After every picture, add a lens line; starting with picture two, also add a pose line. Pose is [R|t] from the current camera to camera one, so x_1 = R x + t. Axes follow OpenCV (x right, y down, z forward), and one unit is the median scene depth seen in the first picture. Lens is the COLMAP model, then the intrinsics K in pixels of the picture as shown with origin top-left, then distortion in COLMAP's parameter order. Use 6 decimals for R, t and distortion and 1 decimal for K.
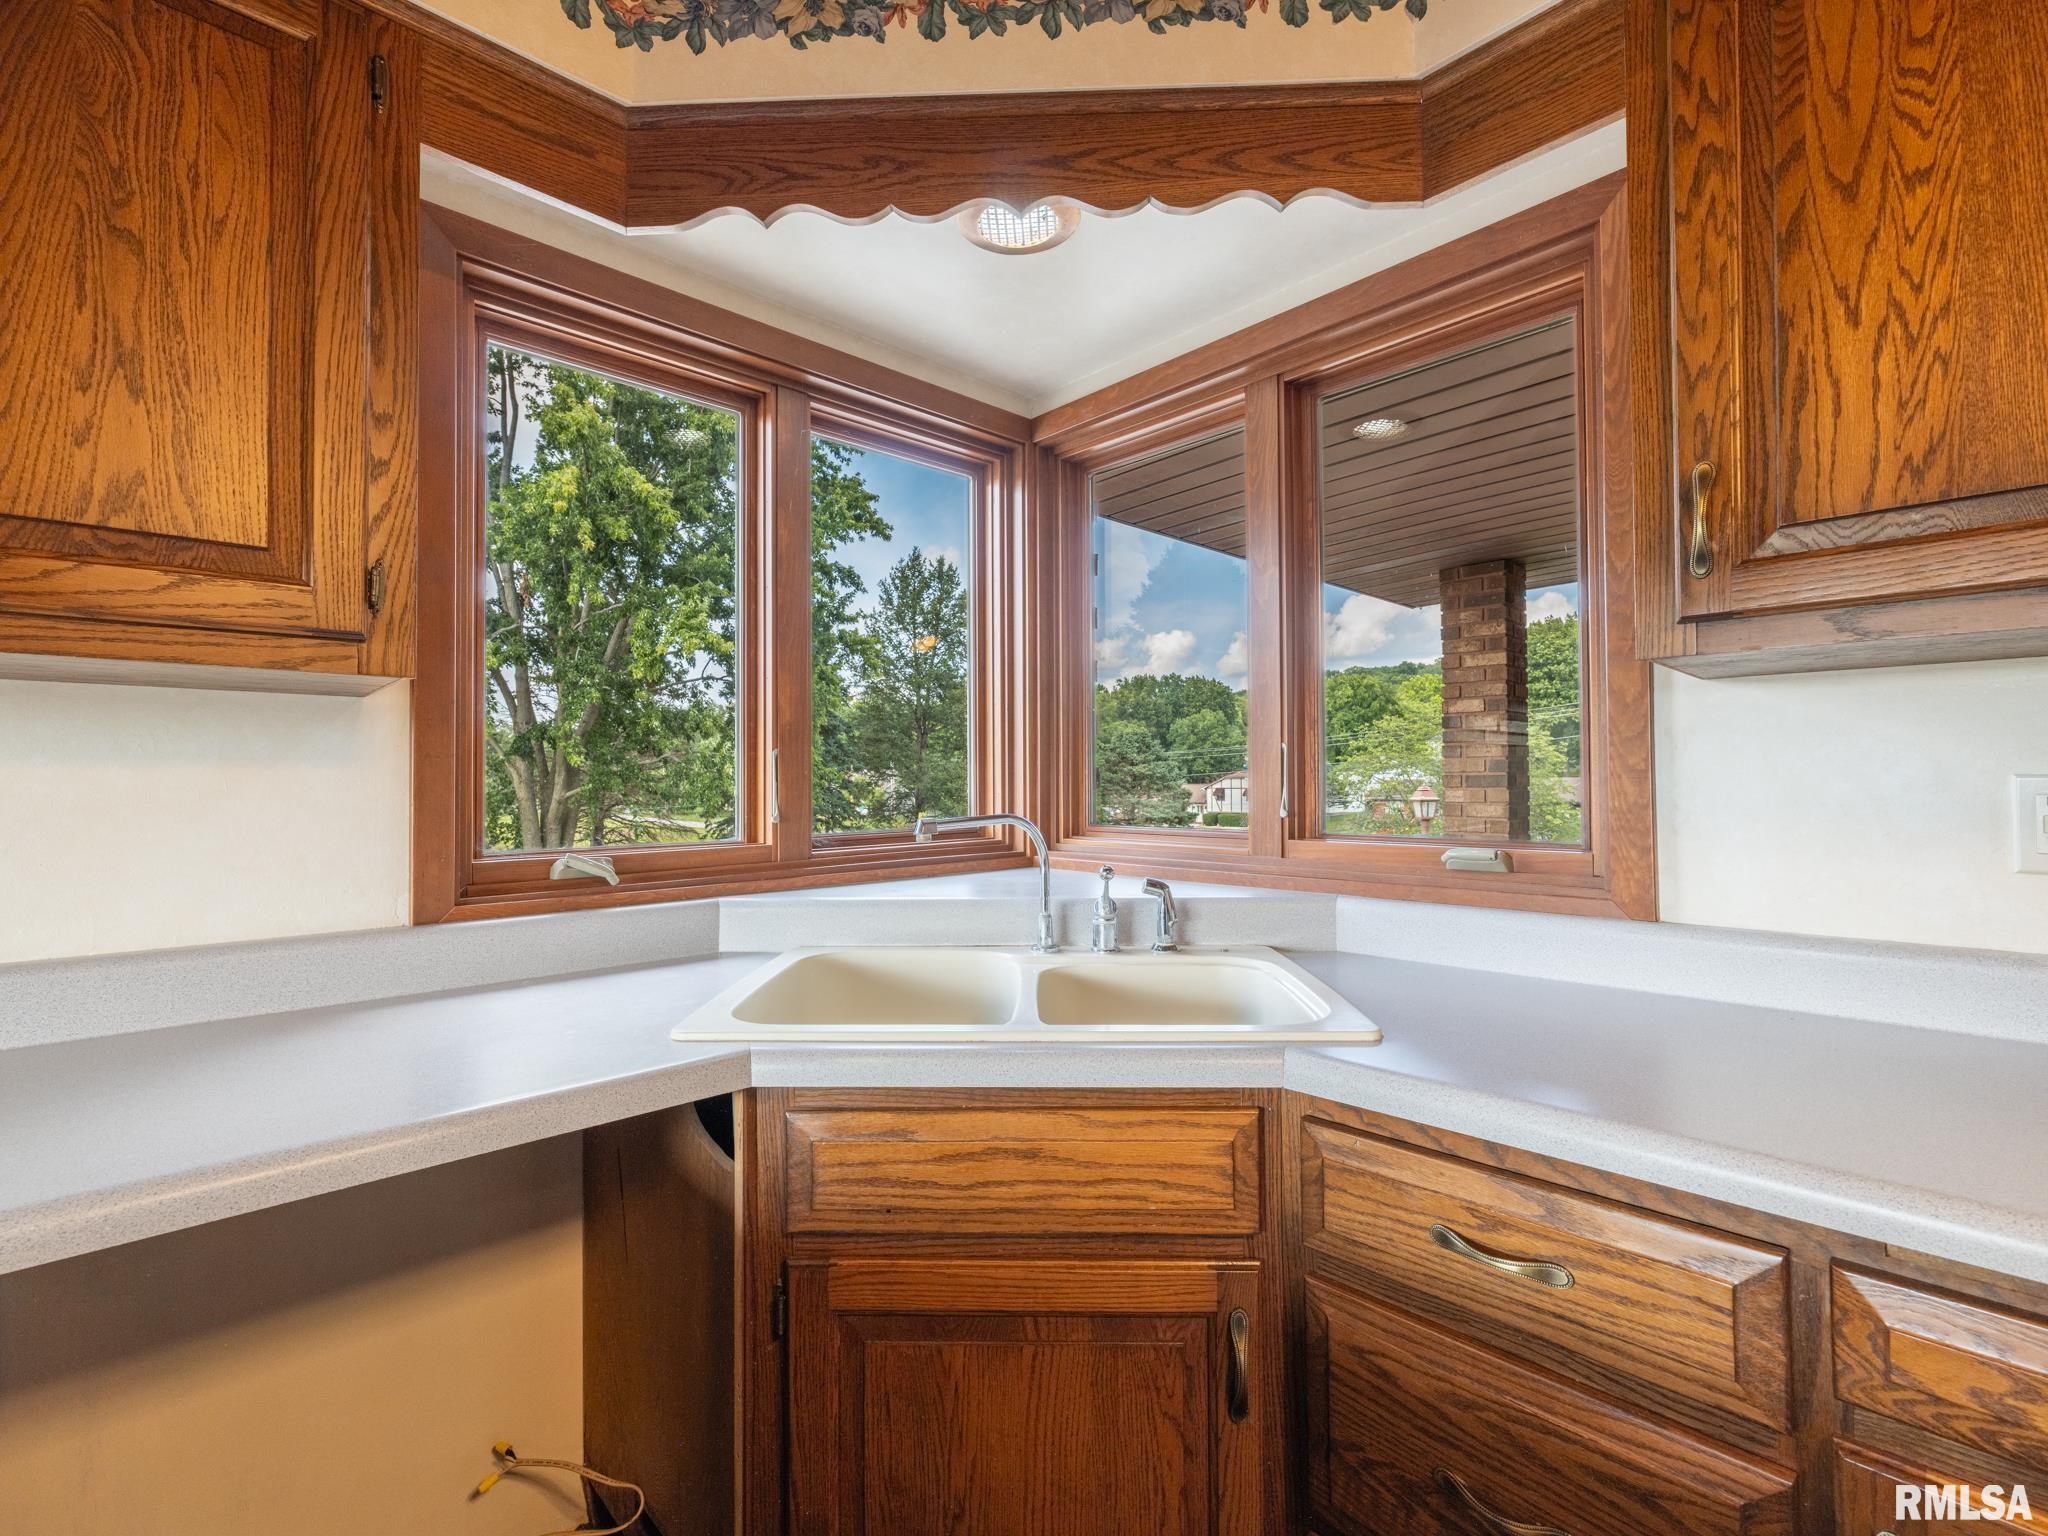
lens RADIAL K [[918.7, 0, 1023.9], [0, 918.7, 764.4], [0, 0, 1]] dist [-0.011034, 0.003794]
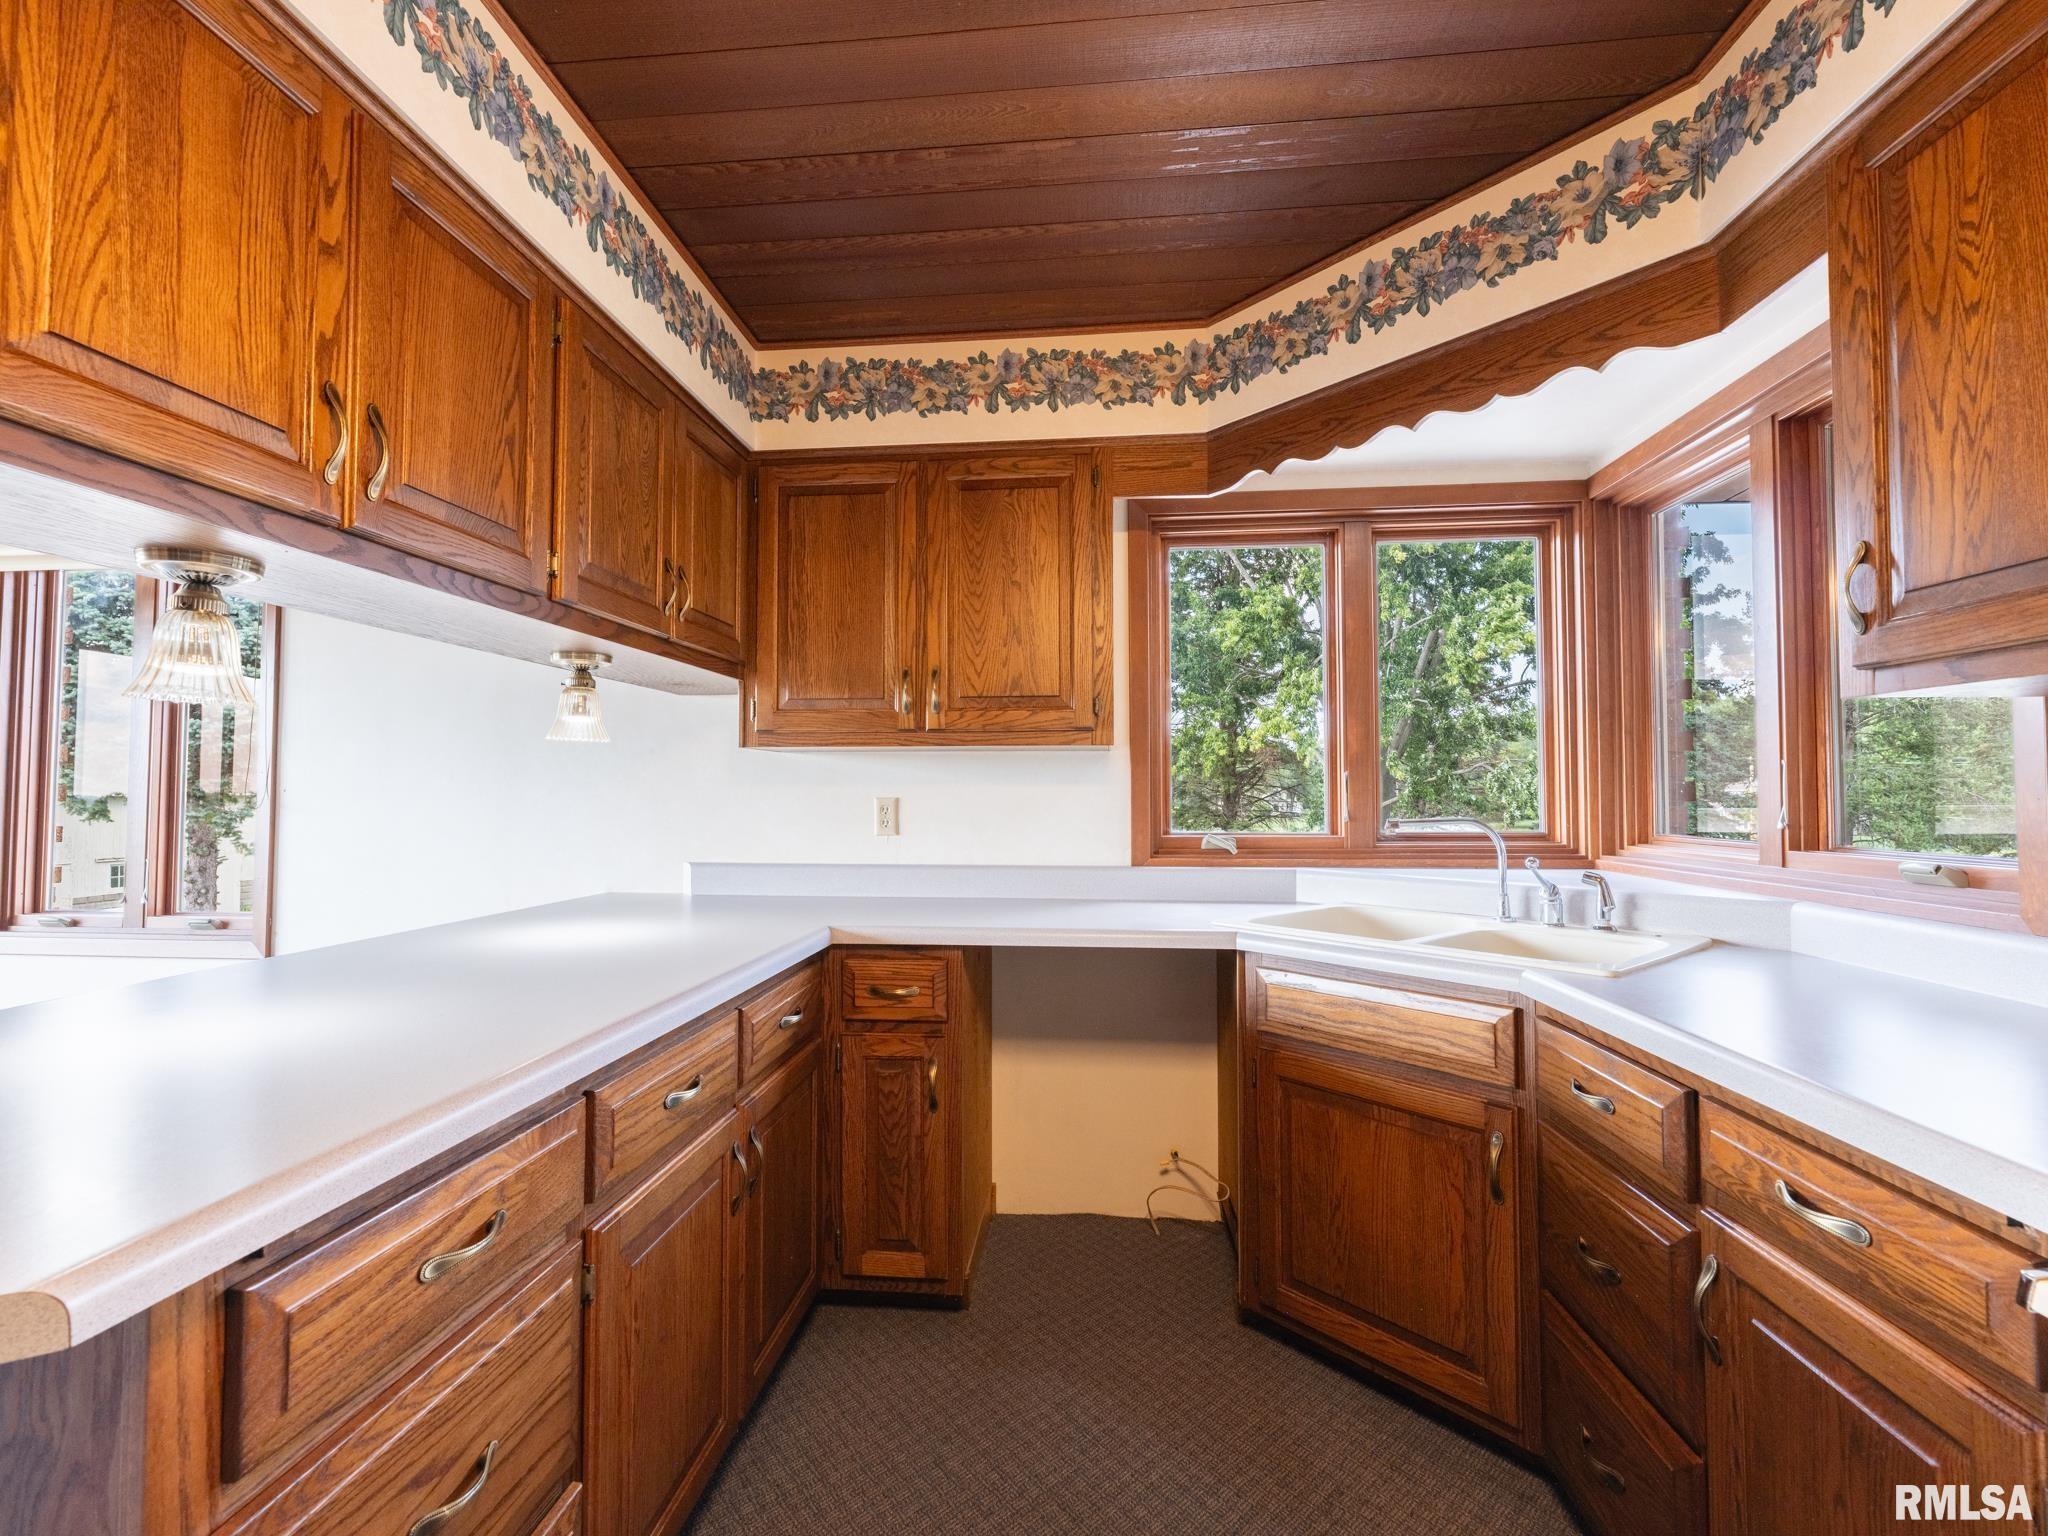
lens RADIAL K [[918.7, 0, 1023.9], [0, 918.7, 764.4], [0, 0, 1]] dist [-0.011034, 0.003794]
pose [[0.667453, -0.018112, -0.744431, 0.865476], [0.009969, 0.999832, -0.015389, -0.018912], [0.744585, 0.002850, 0.667522, -0.651499]]
